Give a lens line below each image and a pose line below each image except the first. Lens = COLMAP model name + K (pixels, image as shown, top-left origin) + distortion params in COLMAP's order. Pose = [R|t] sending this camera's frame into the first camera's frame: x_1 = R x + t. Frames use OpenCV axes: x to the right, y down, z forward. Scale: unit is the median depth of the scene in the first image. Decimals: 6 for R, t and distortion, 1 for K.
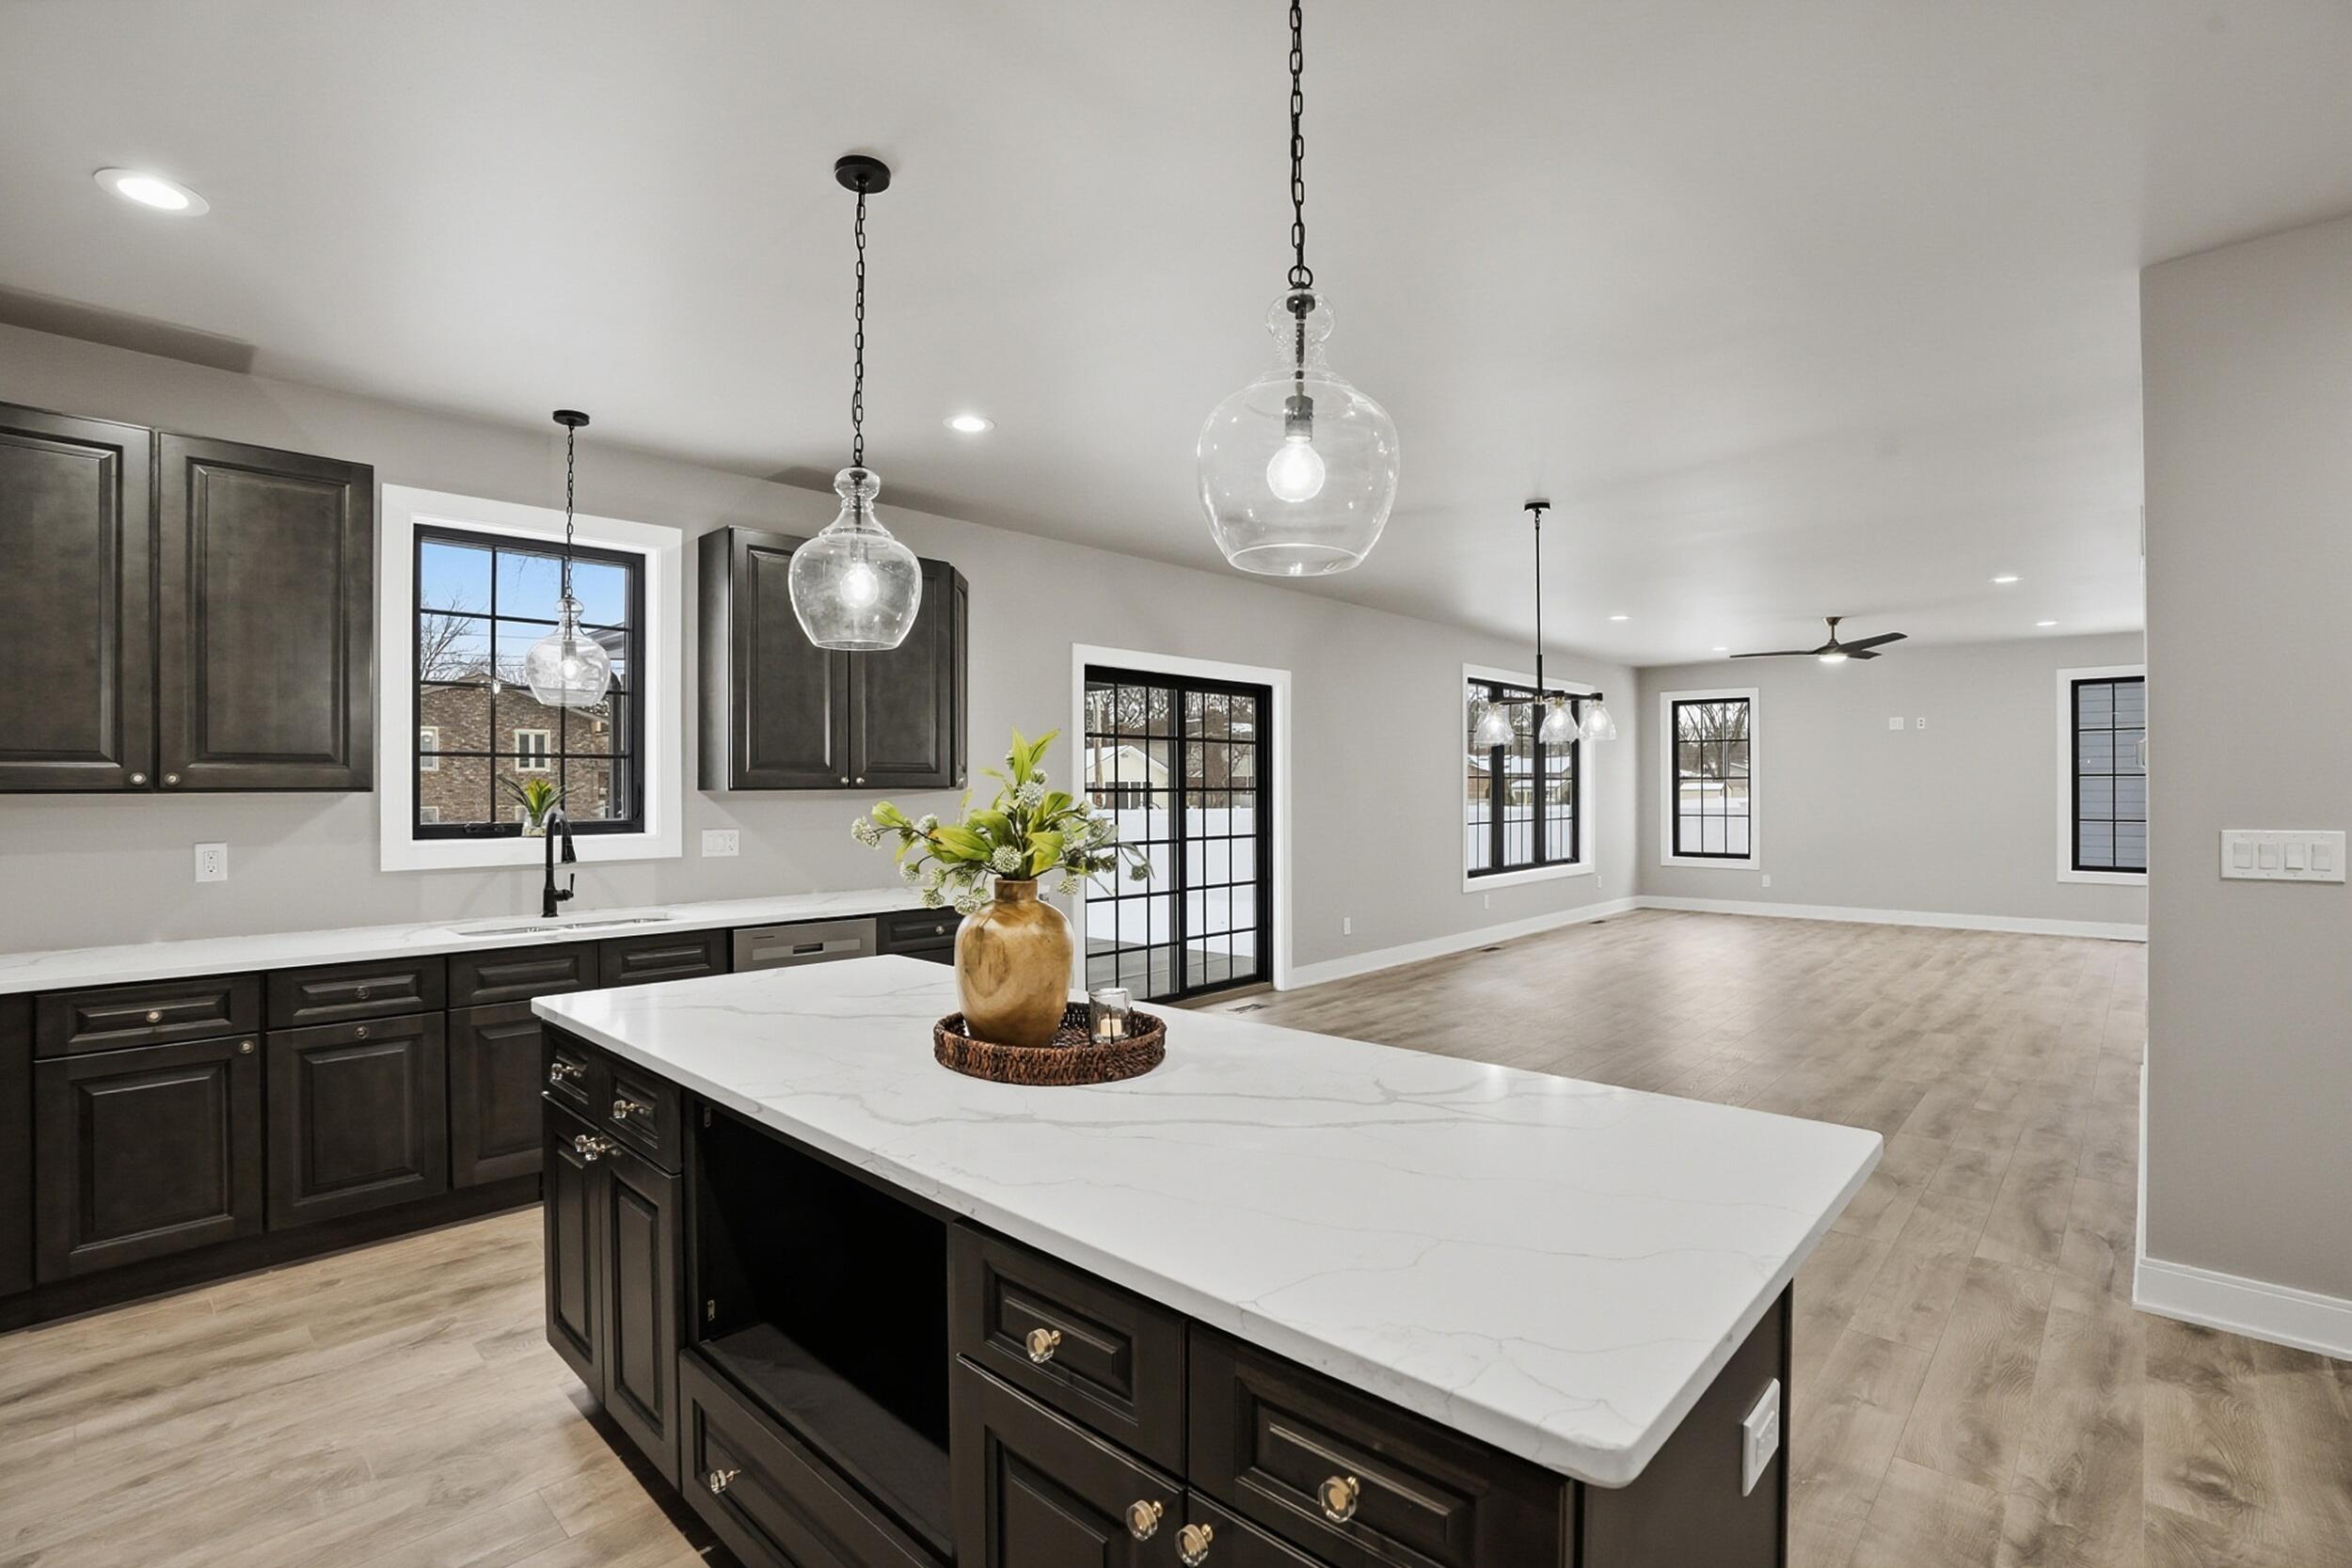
lens RADIAL K [[1092.7, 0, 1159.6], [0, 1092.7, 782.0], [0, 0, 1]] dist [-0.056864, 0.018429]
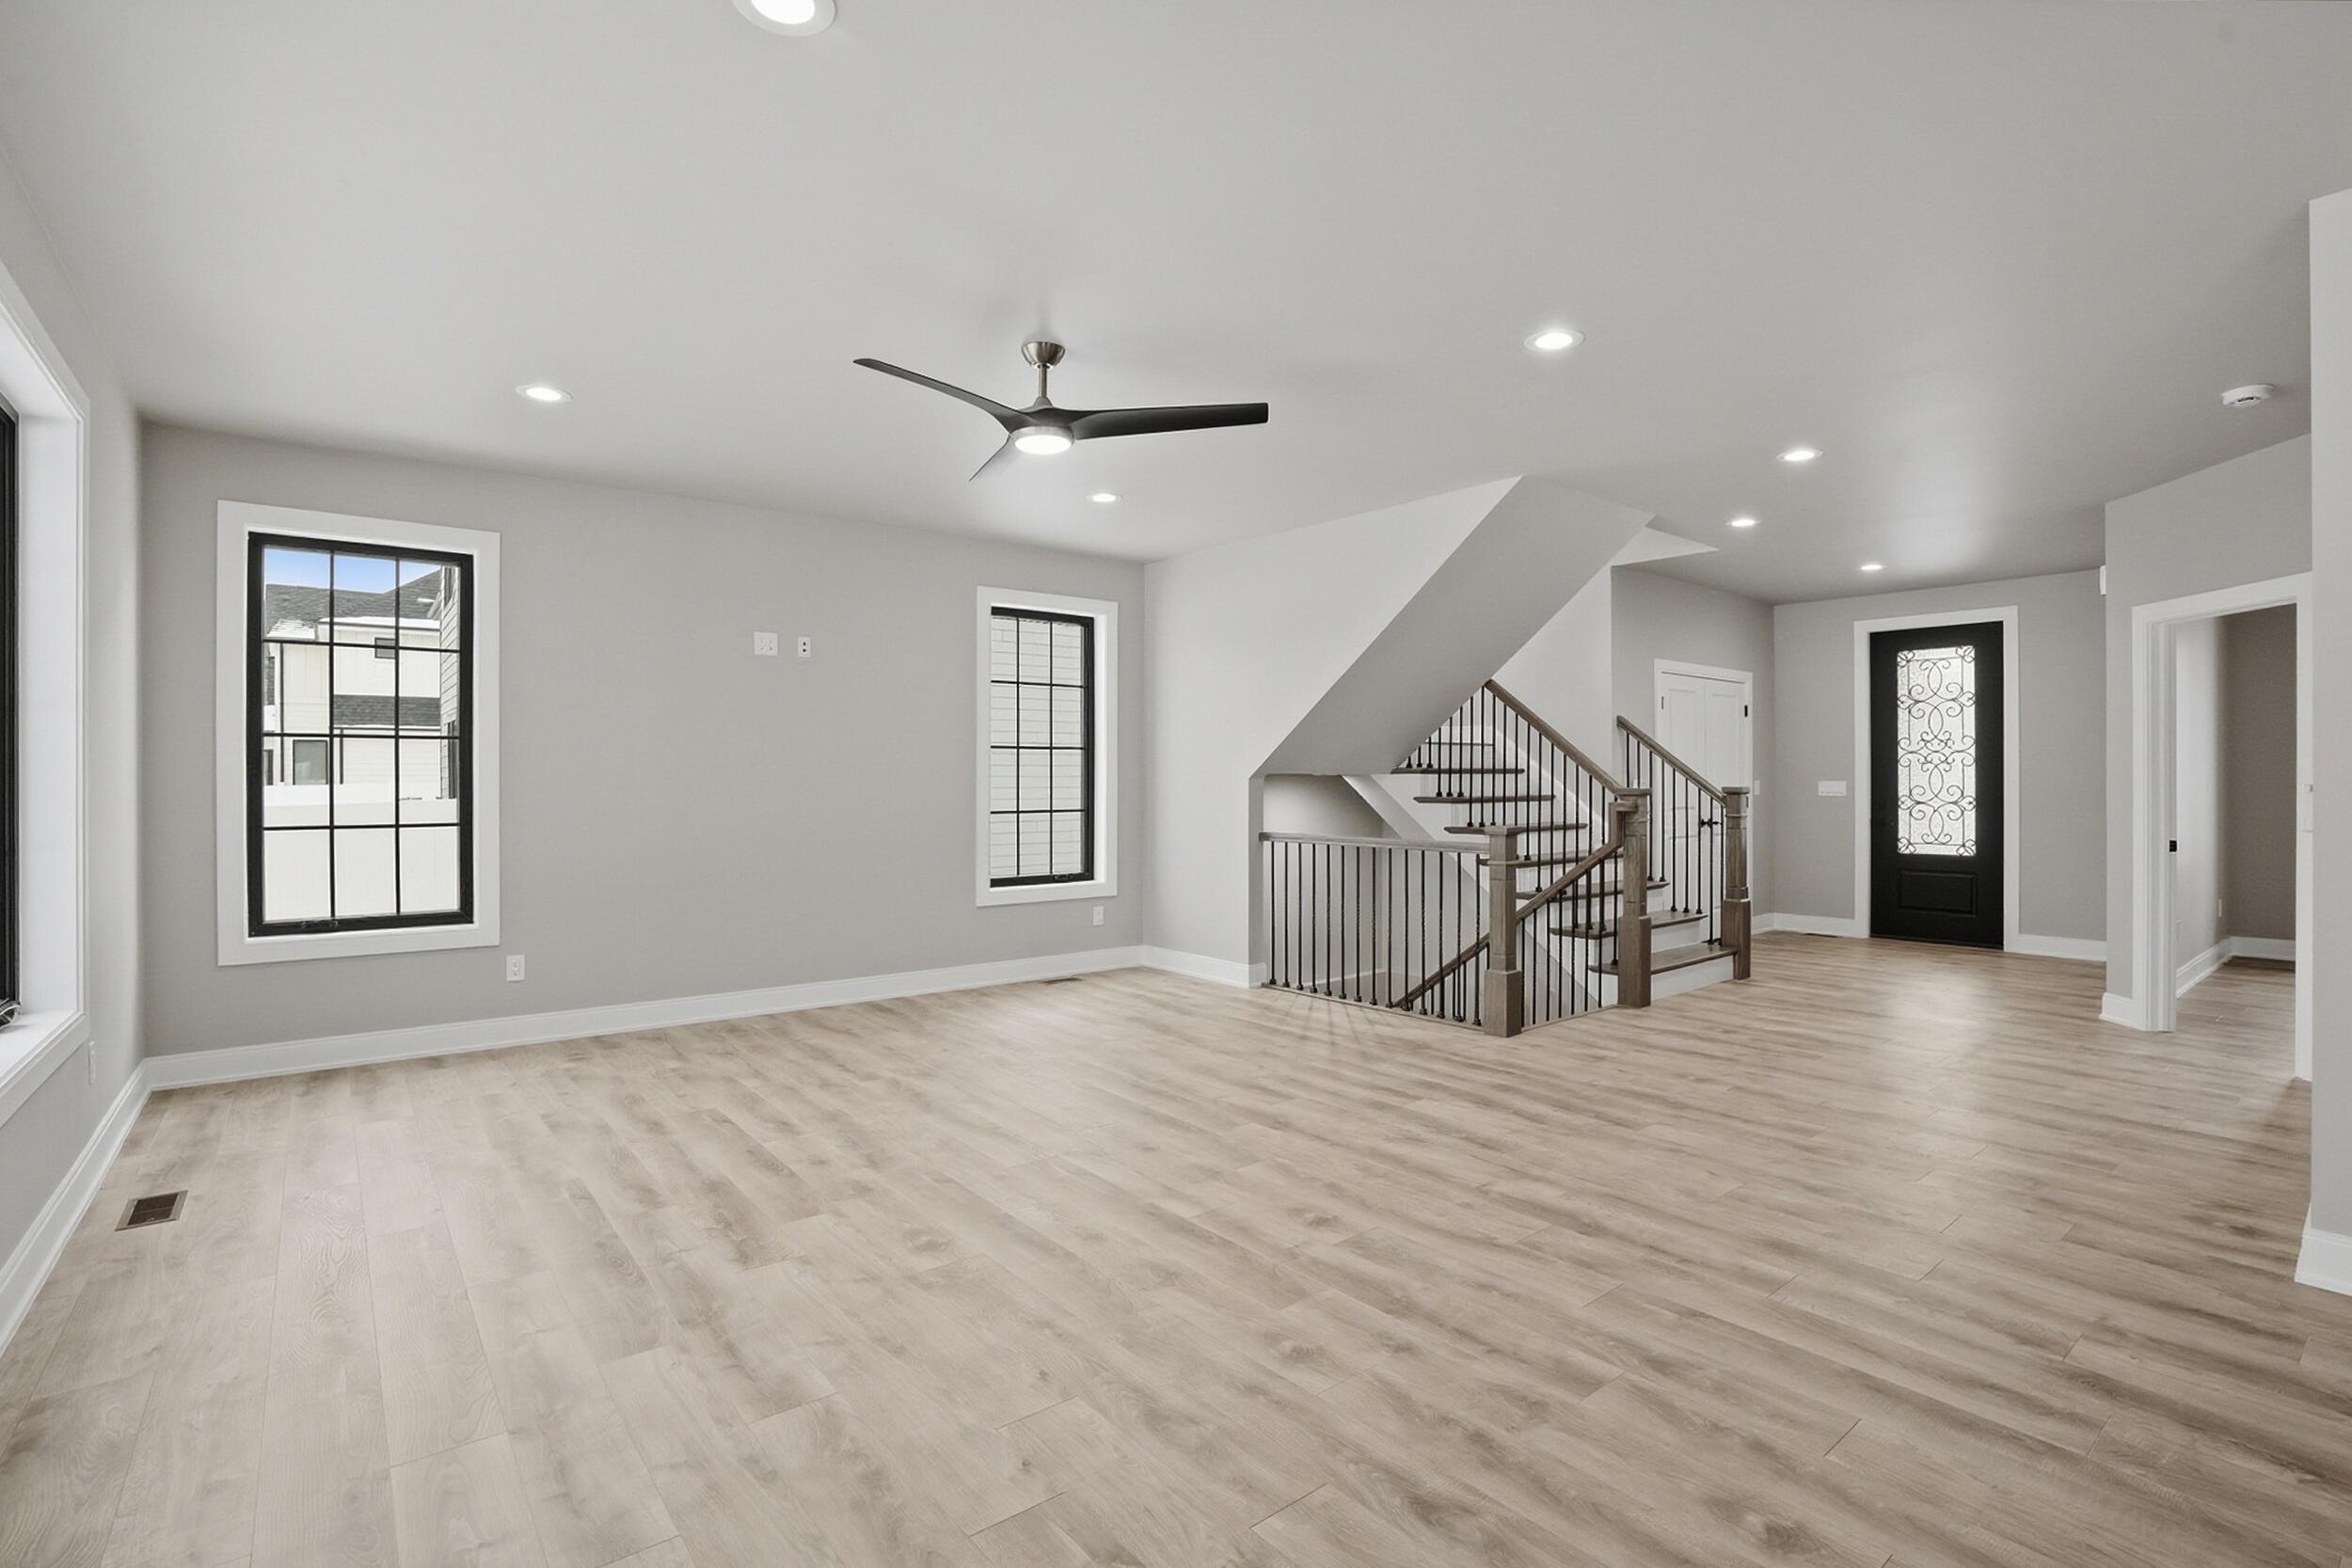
lens RADIAL K [[1092.7, 0, 1191.4], [0, 1092.7, 778.4], [0, 0, 1]] dist [-0.056864, 0.018429]
pose [[0.125155, 0.006398, 0.992117, 0.538607], [-0.002390, 0.999978, -0.006147, 0.051868], [-0.992134, -0.001602, 0.125168, 2.270596]]
